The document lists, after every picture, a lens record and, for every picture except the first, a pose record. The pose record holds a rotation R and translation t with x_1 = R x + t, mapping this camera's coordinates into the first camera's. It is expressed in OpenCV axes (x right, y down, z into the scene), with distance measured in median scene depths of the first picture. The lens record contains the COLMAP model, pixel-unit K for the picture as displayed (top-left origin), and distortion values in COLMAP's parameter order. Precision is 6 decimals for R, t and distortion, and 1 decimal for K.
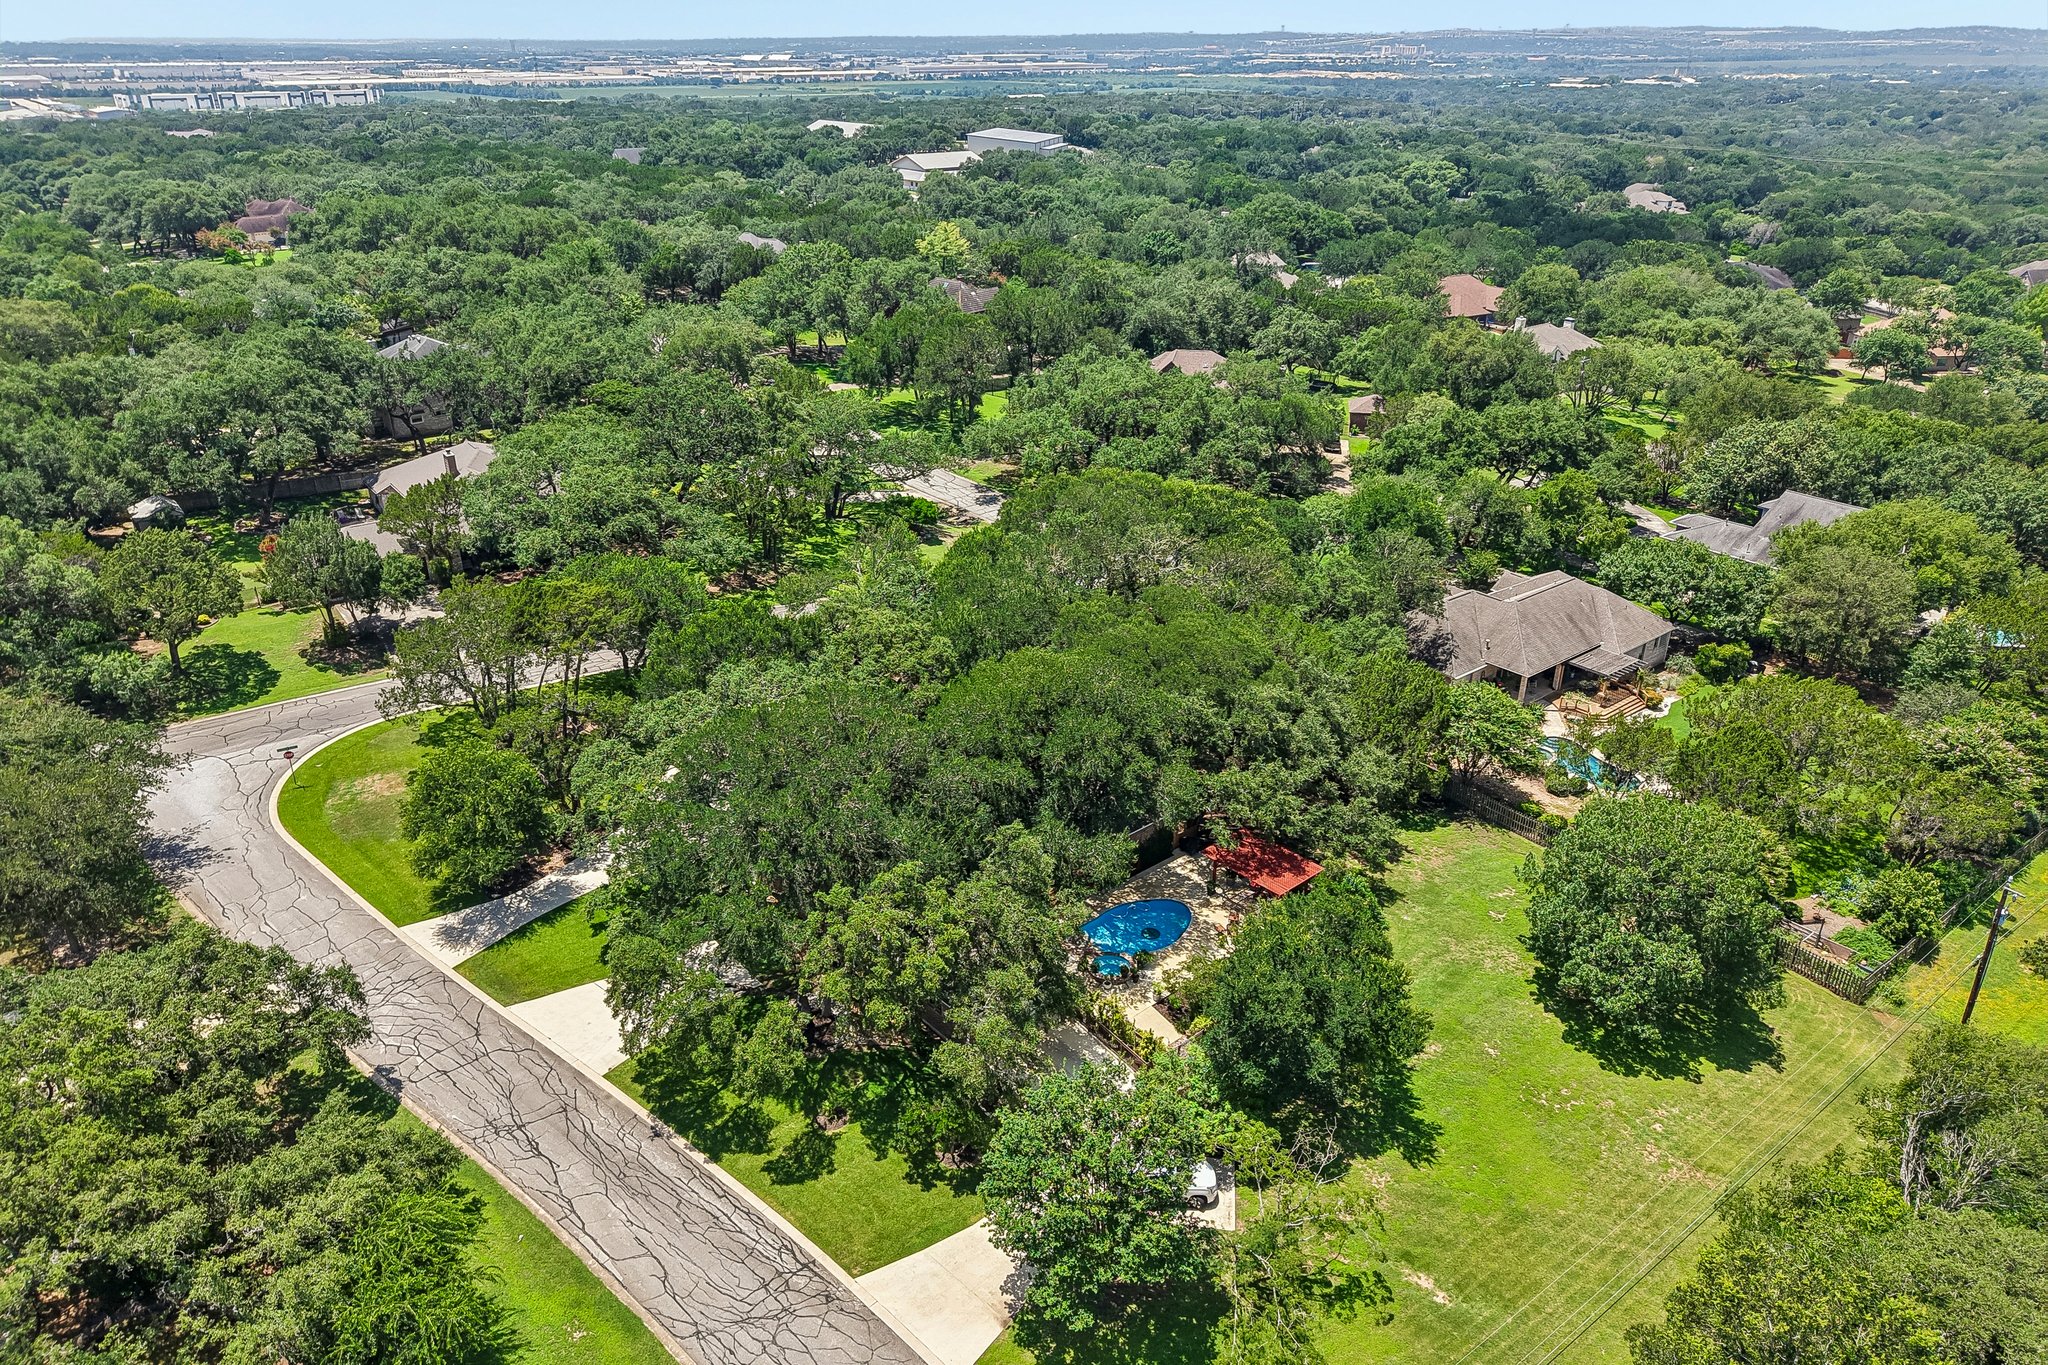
lens RADIAL K [[1379.1, 0, 1025.6], [0, 1379.1, 677.4], [0, 0, 1]] dist [0.006212, -0.001664]
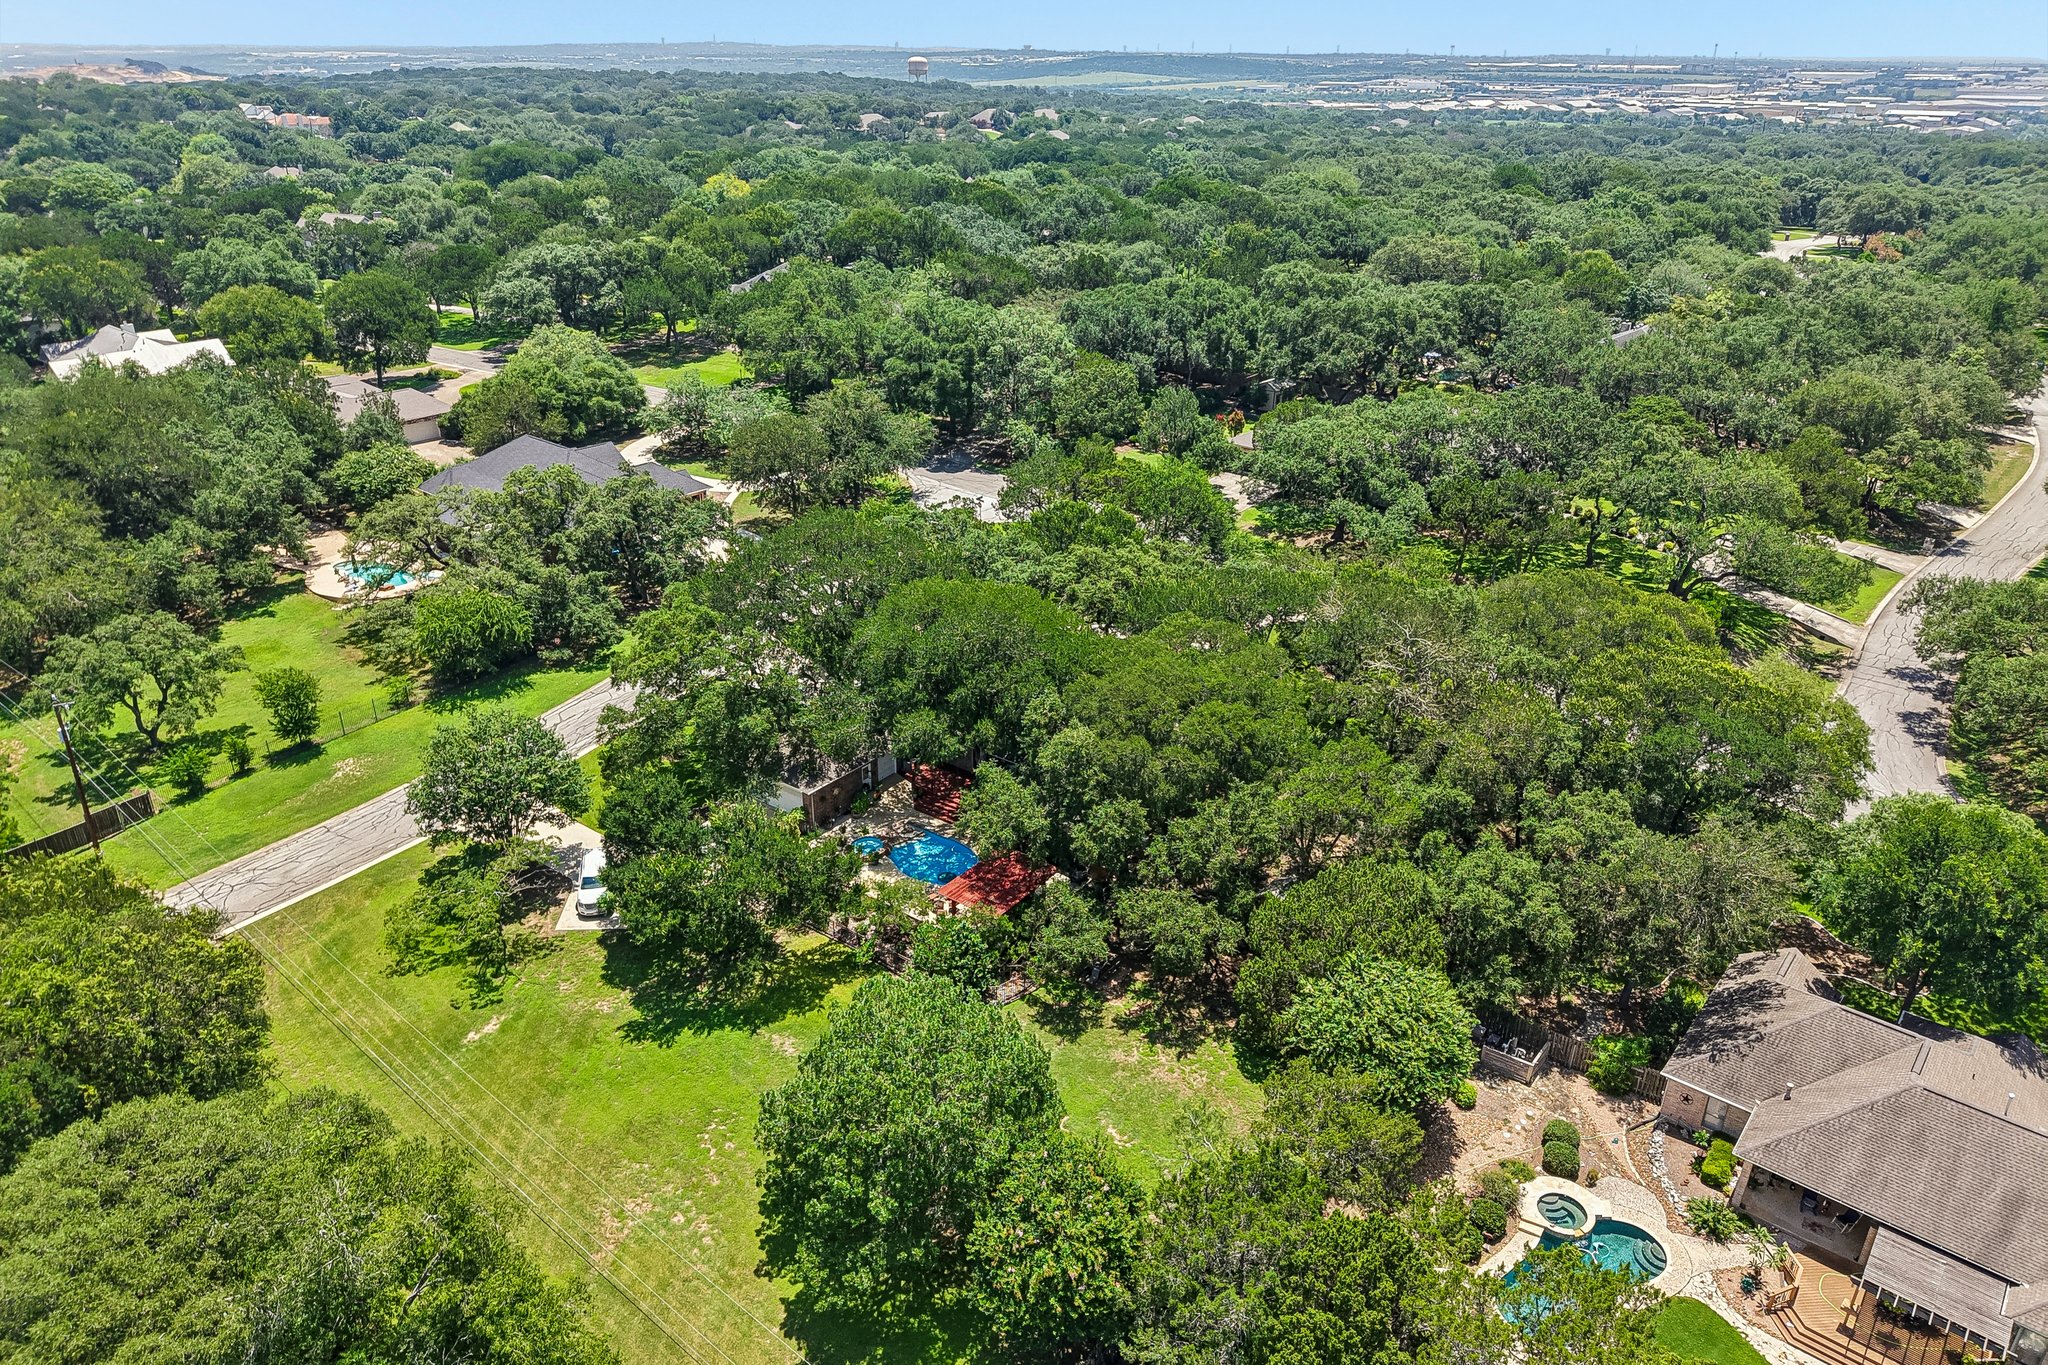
lens RADIAL K [[1371.9, 0, 1024.0], [0, 1371.9, 682.5], [0, 0, 1]] dist [0.028571, -0.022873]
pose [[0.192764, 0.416376, -0.888523, 0.977382], [-0.424770, 0.851674, 0.306955, -0.284543], [0.884541, 0.318248, 0.341036, 0.671717]]
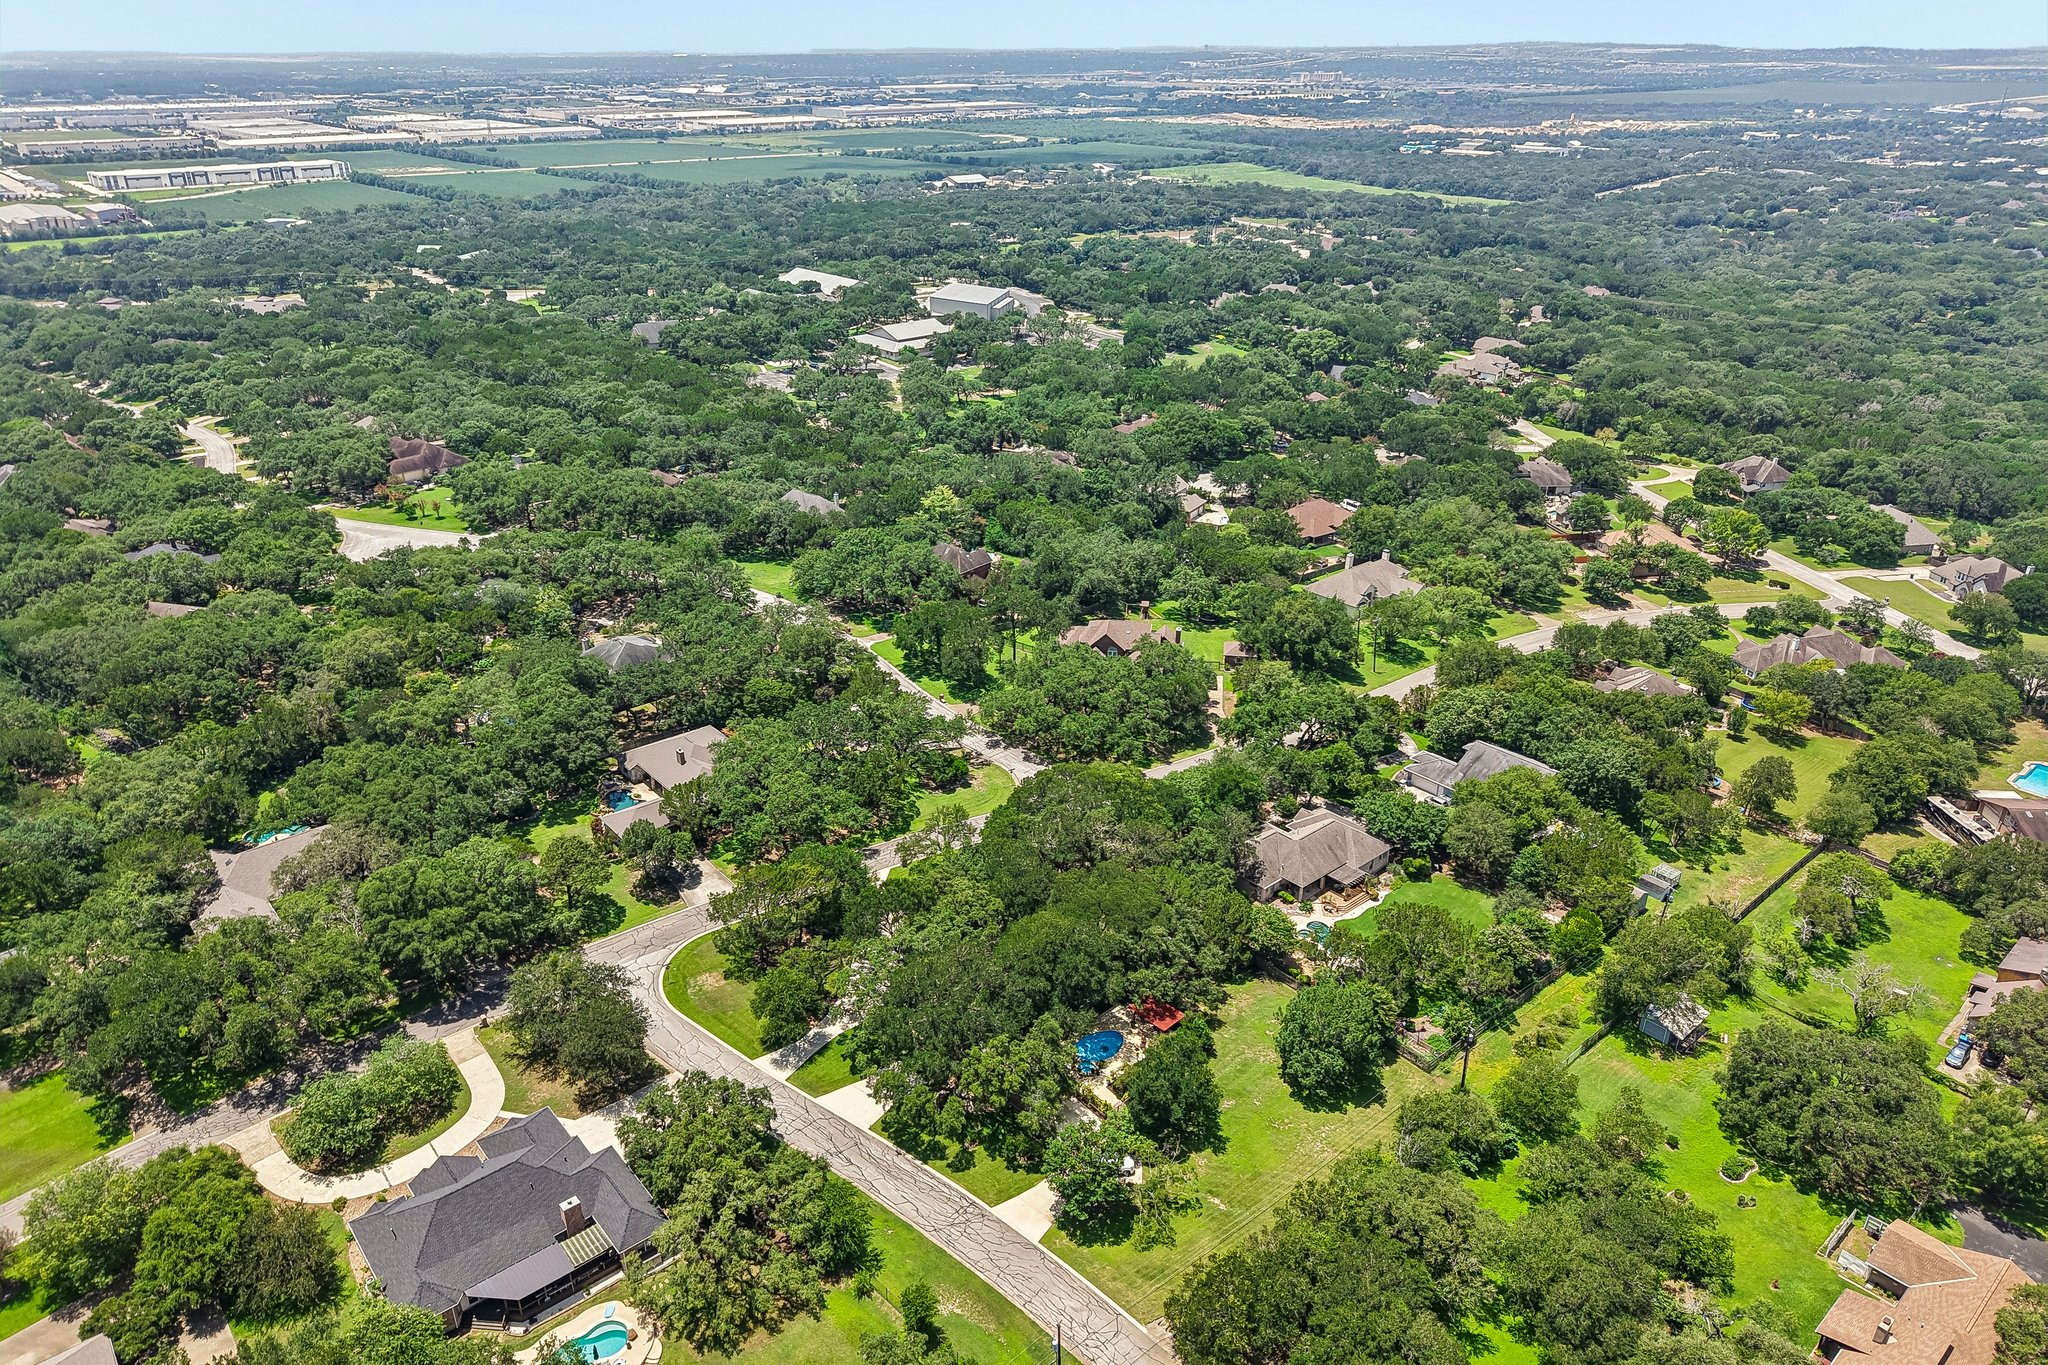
lens RADIAL K [[1371.9, 0, 1024.0], [0, 1371.9, 682.5], [0, 0, 1]] dist [0.028571, -0.022873]
pose [[0.998877, -0.022367, 0.041776, -0.108236], [0.022270, 0.999748, 0.002803, -0.388134], [-0.041828, -0.001869, 0.999123, -1.107922]]
